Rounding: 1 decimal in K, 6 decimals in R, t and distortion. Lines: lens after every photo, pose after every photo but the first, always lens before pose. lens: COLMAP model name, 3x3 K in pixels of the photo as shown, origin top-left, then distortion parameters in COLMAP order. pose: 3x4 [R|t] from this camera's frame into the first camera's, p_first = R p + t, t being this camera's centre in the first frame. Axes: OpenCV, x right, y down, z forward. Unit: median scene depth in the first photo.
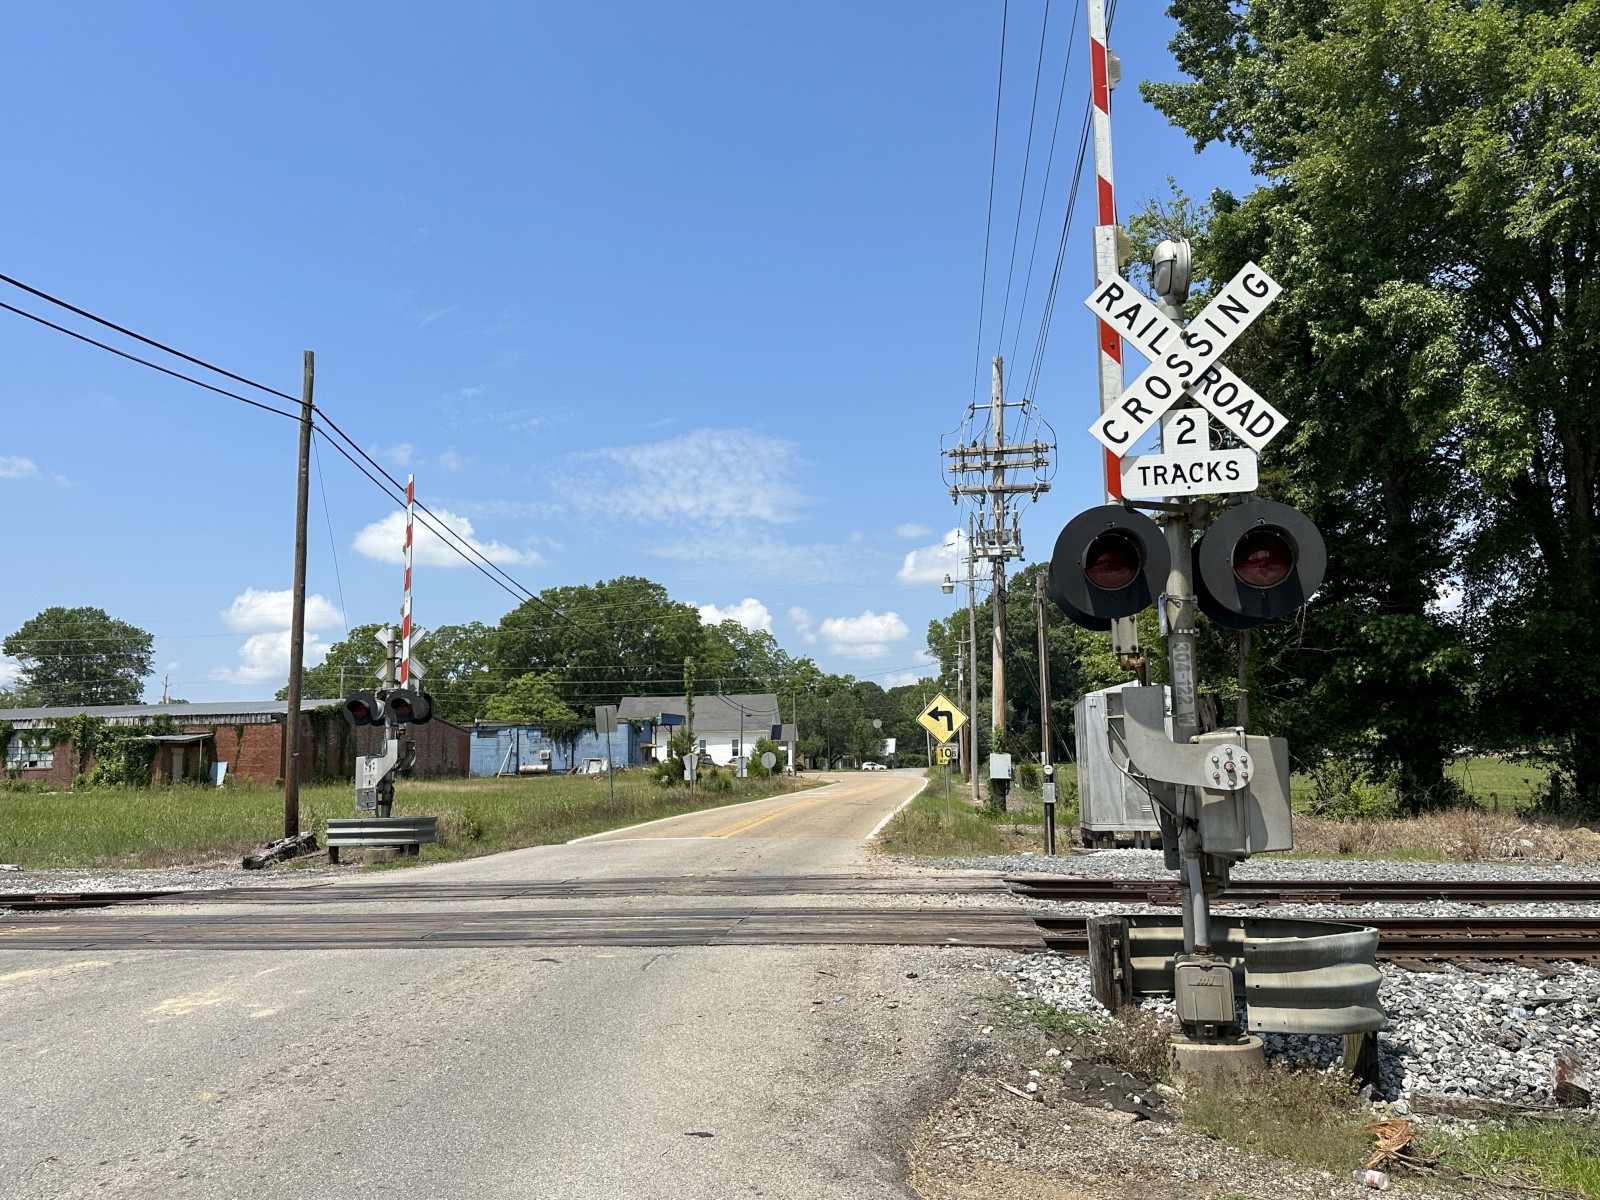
lens RADIAL K [[1327.2, 0, 799.0], [0, 1327.2, 600.6], [0, 0, 1]] dist [0.130178, -0.200812]
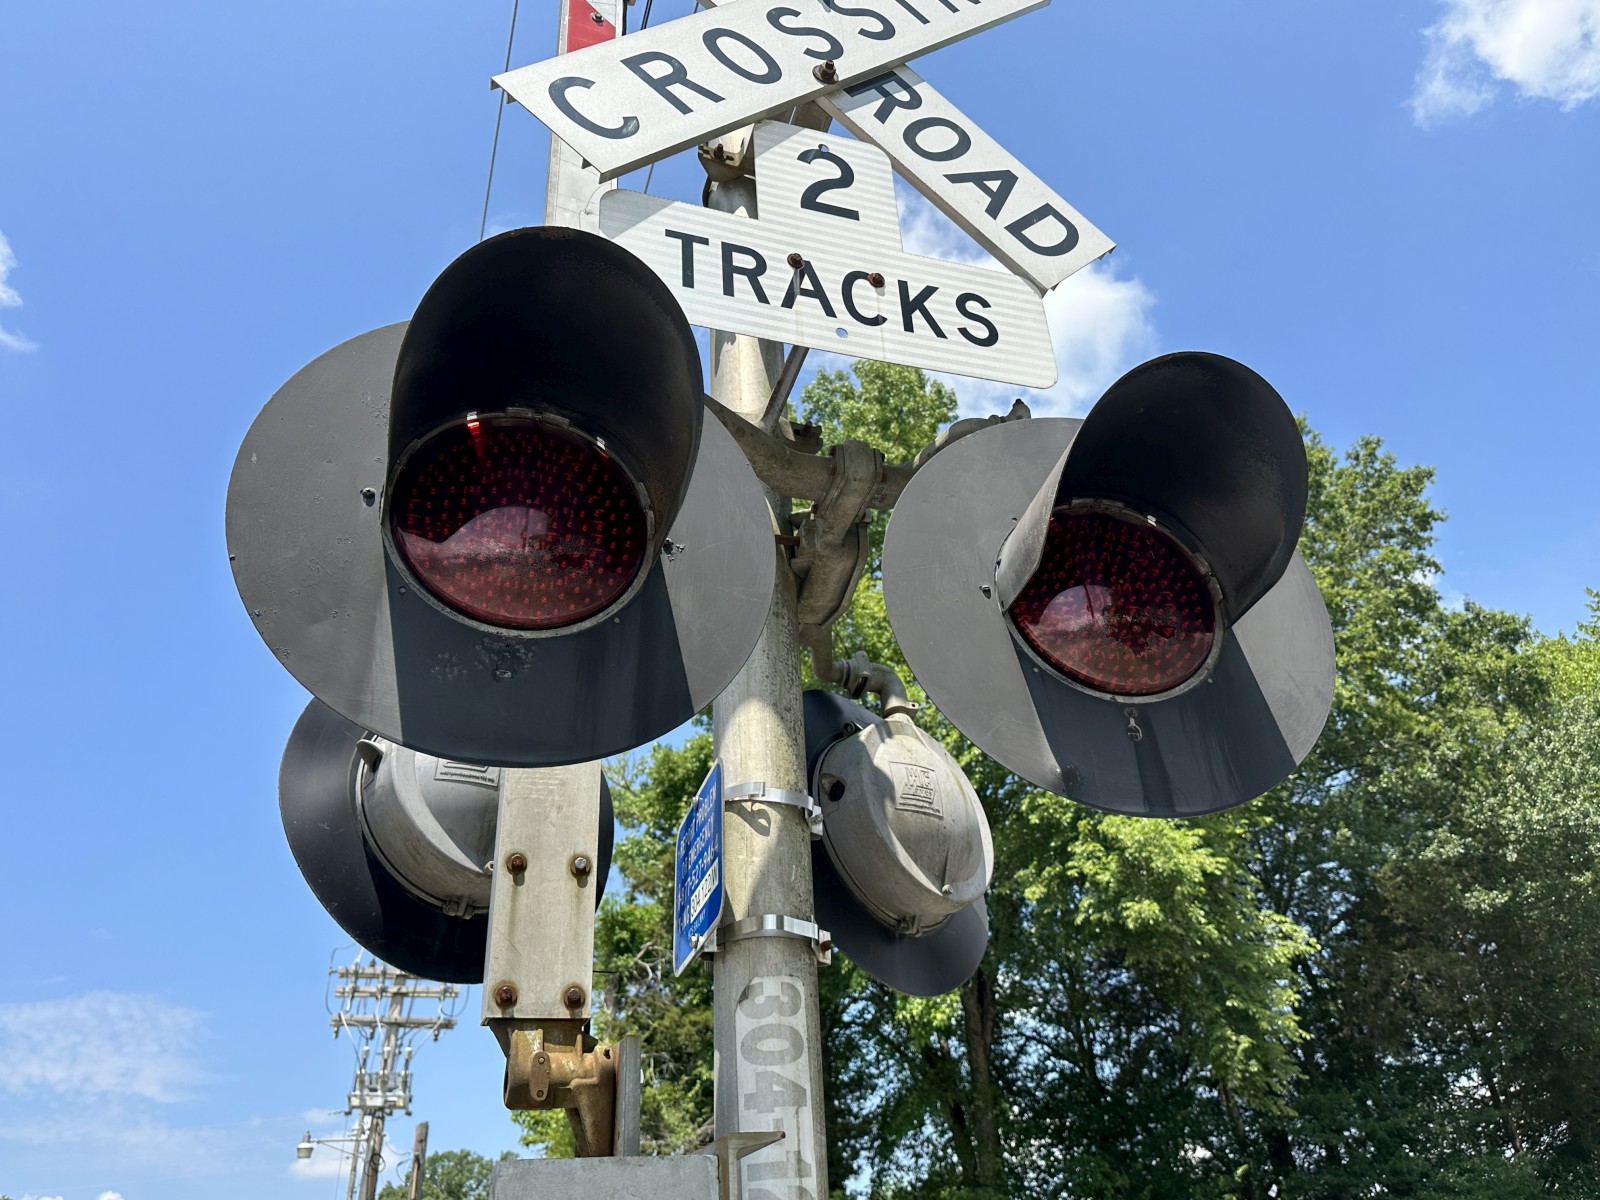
lens RADIAL K [[1200.4, 0, 814.4], [0, 1200.4, 578.9], [0, 0, 1]] dist [0.039684, -0.053687]
pose [[0.900848, 0.204642, 0.382877, 0.195500], [-0.007604, 0.889233, -0.457391, 0.064884], [-0.434069, 0.409128, 0.802620, 0.792836]]
